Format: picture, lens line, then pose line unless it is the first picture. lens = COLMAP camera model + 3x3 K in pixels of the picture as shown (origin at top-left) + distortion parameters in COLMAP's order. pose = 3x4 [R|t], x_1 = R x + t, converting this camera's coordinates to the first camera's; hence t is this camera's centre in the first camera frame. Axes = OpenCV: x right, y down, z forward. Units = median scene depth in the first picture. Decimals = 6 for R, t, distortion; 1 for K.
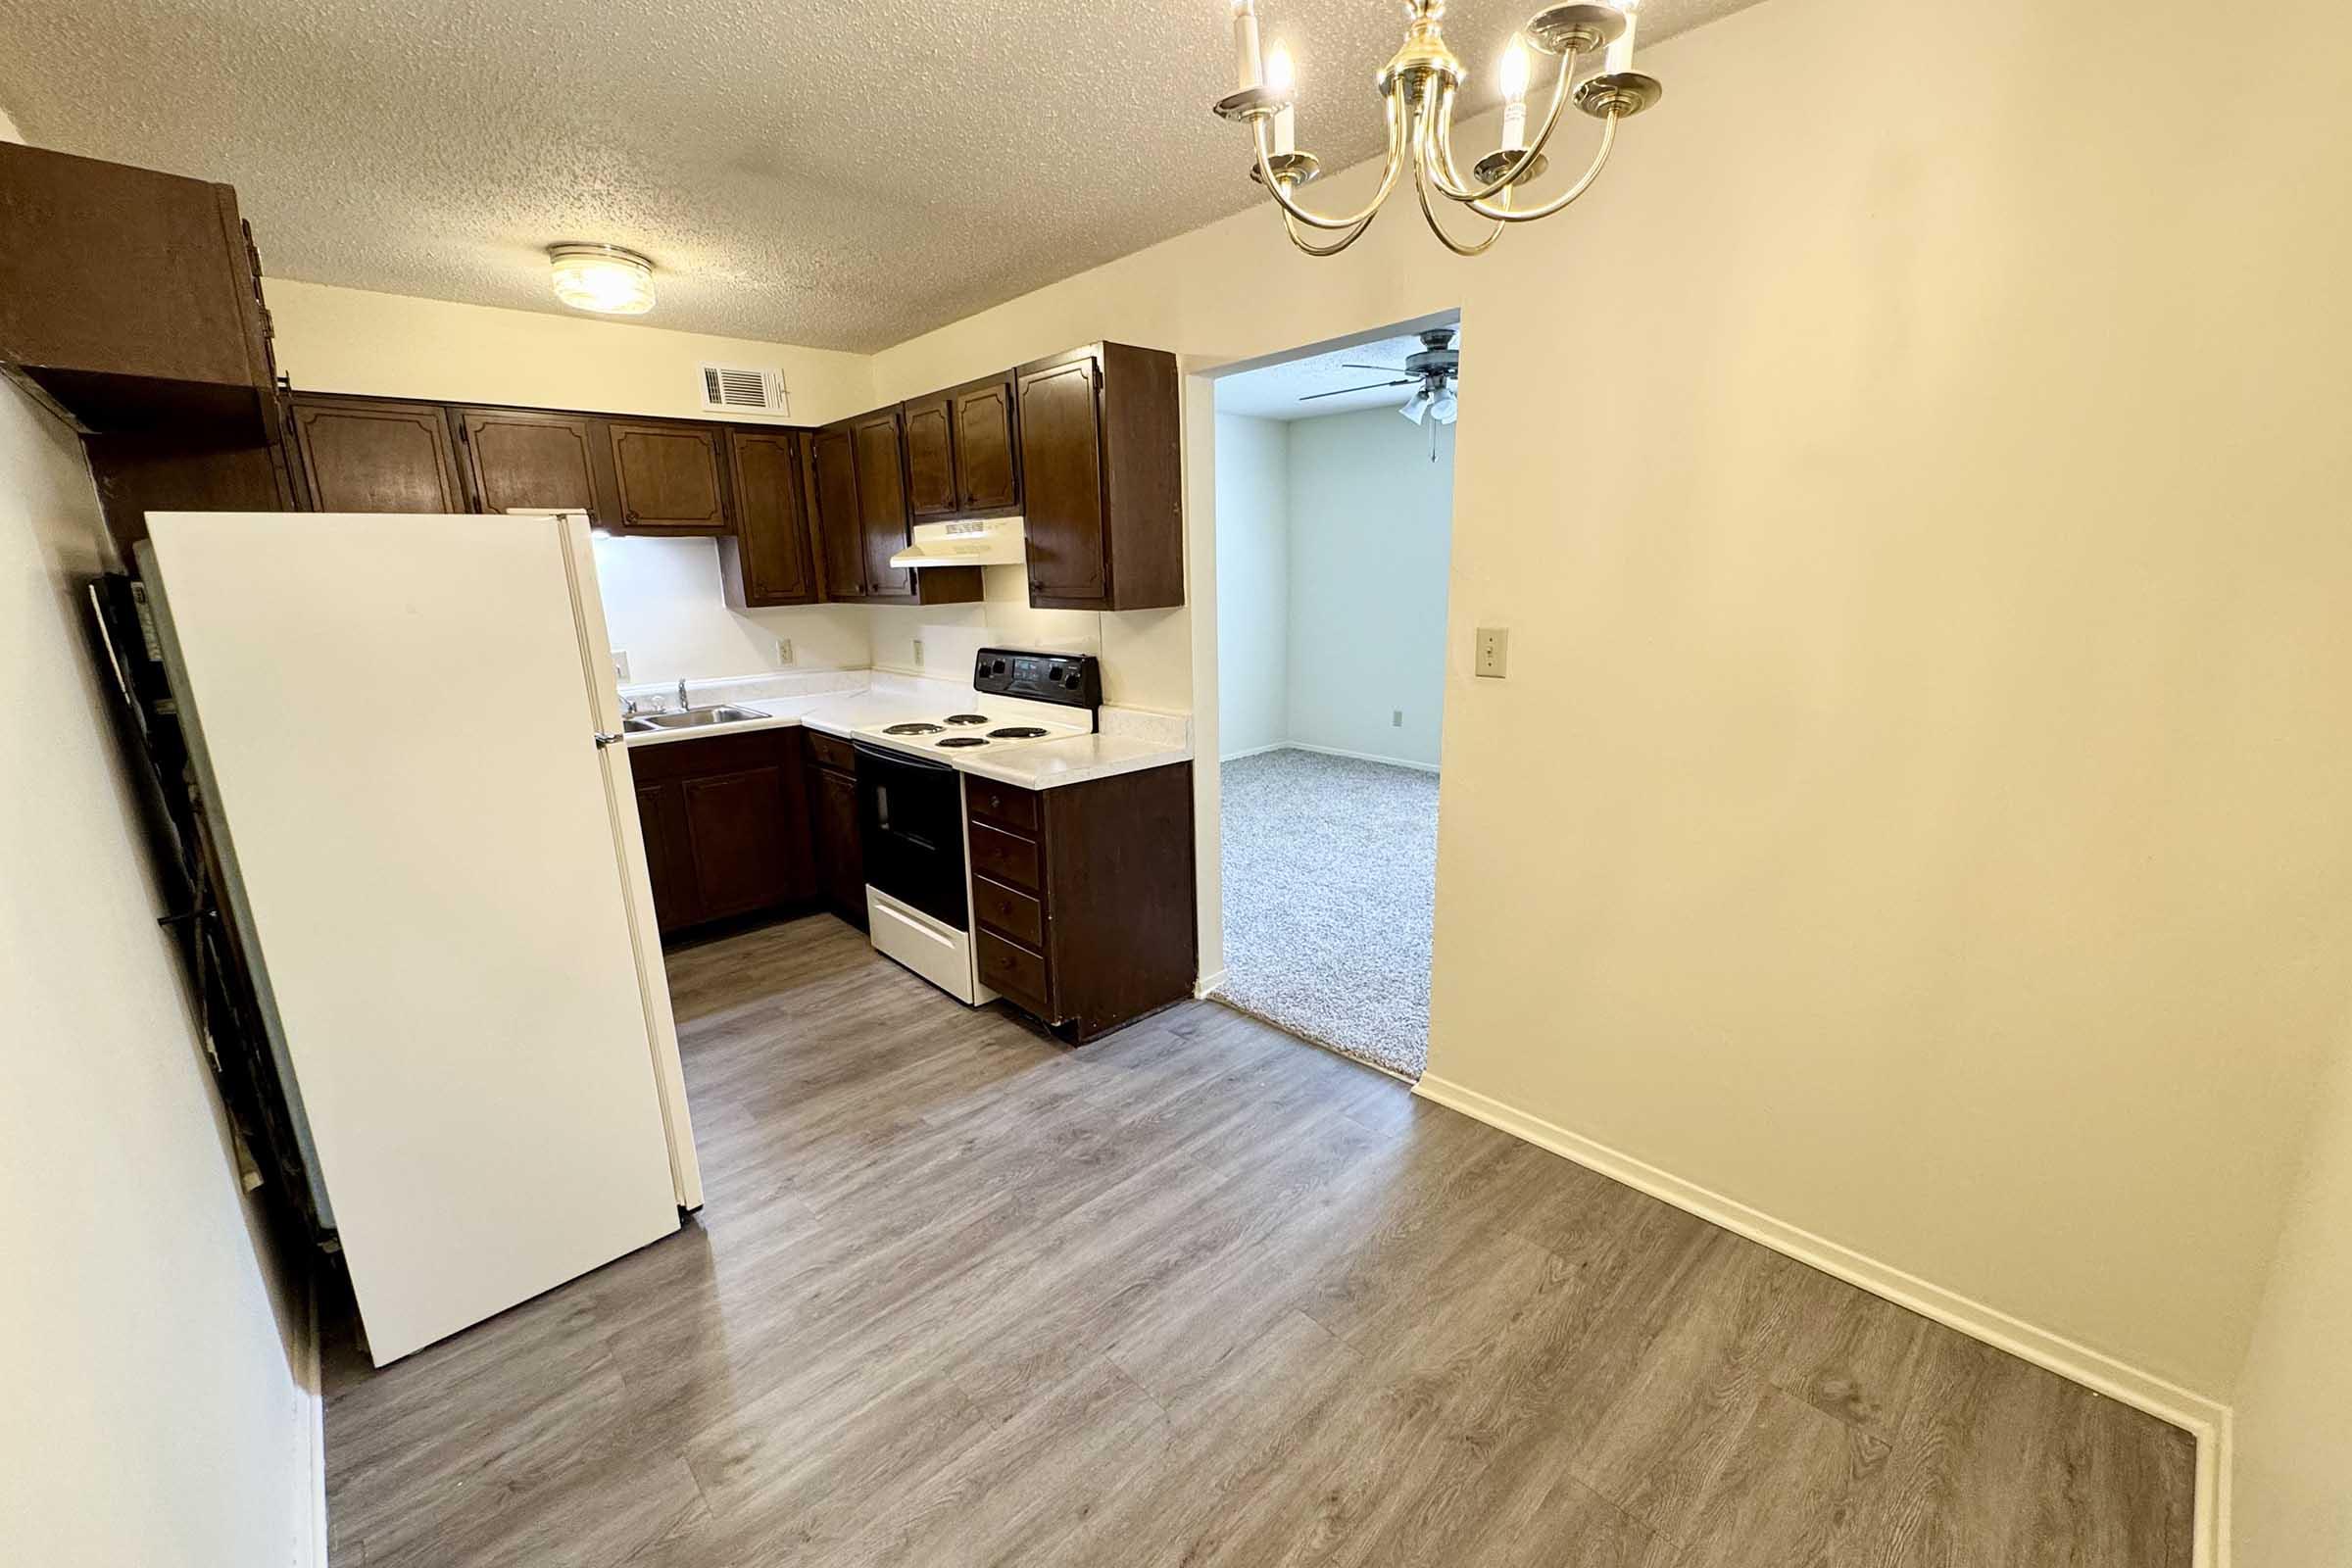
lens RADIAL K [[939.3, 0, 1178.5], [0, 939.3, 782.9], [0, 0, 1]] dist [-0.001003, 0.000330]
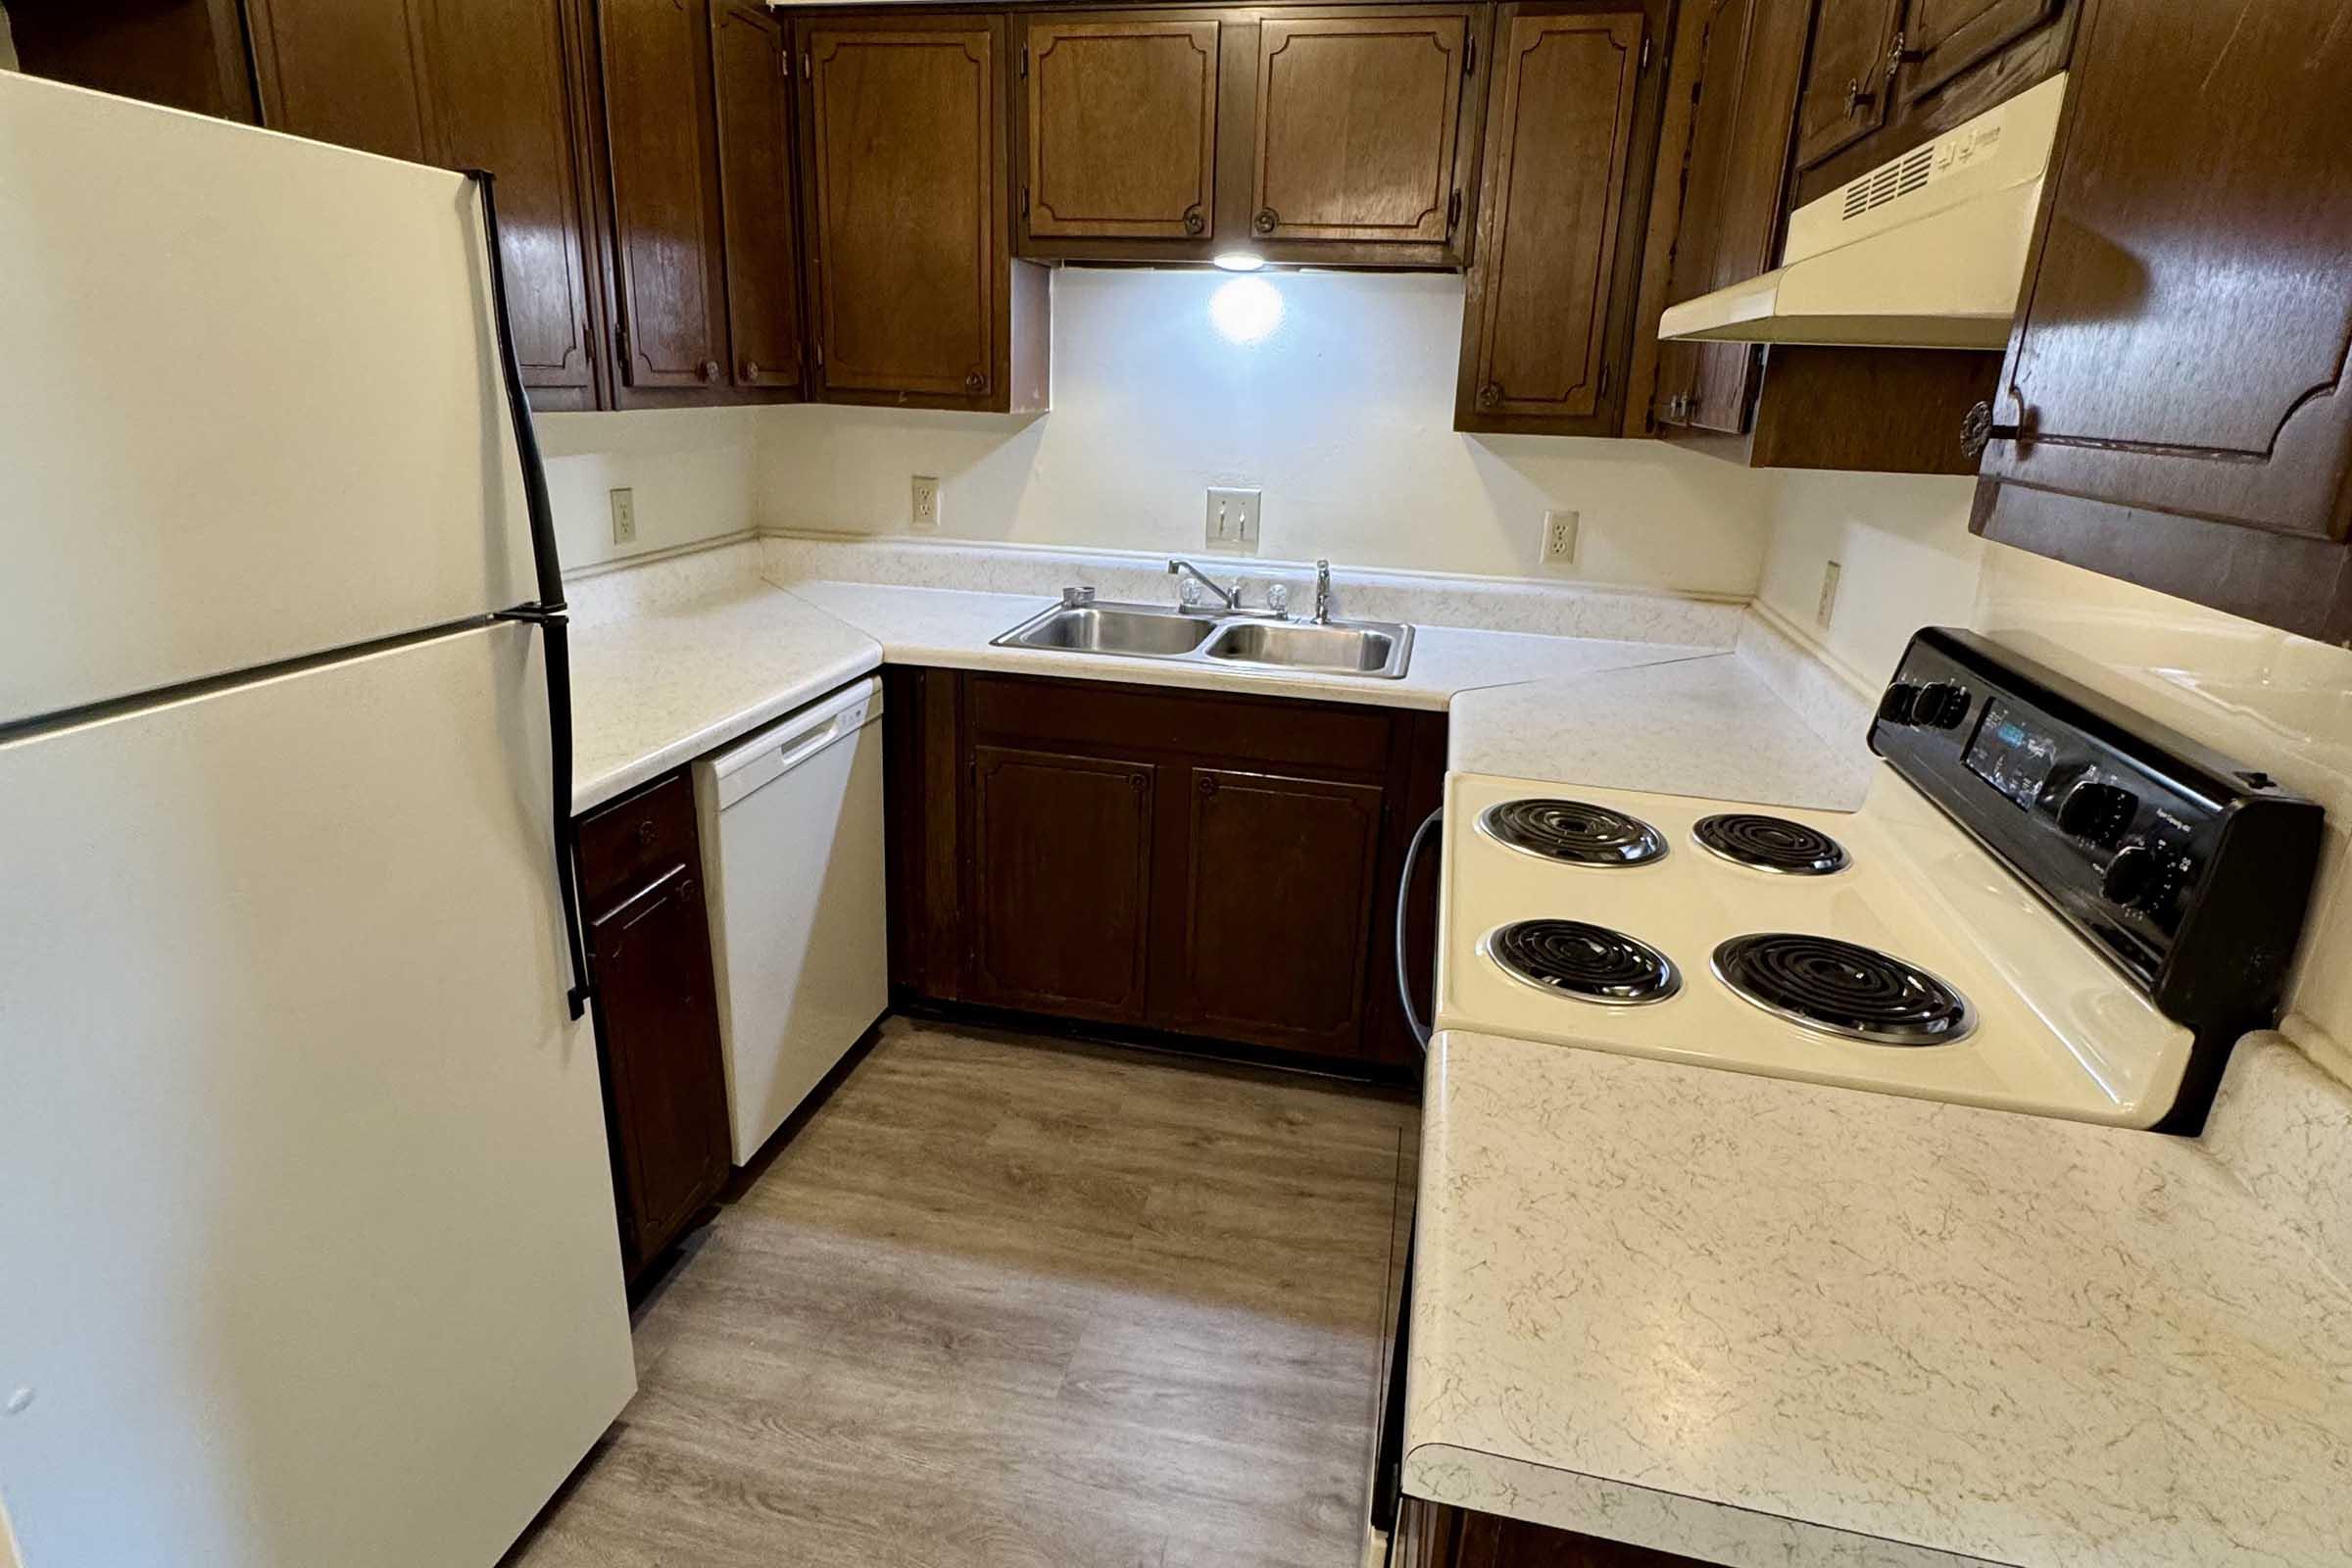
lens RADIAL K [[1268.0, 0, 1180.0], [0, 1268.0, 783.0], [0, 0, 1]] dist [0.007112, 0.000978]
pose [[0.580444, 0.302163, -0.756163, -0.020994], [-0.245325, 0.950350, 0.191445, -0.114225], [0.776467, 0.074383, 0.625753, 0.547971]]
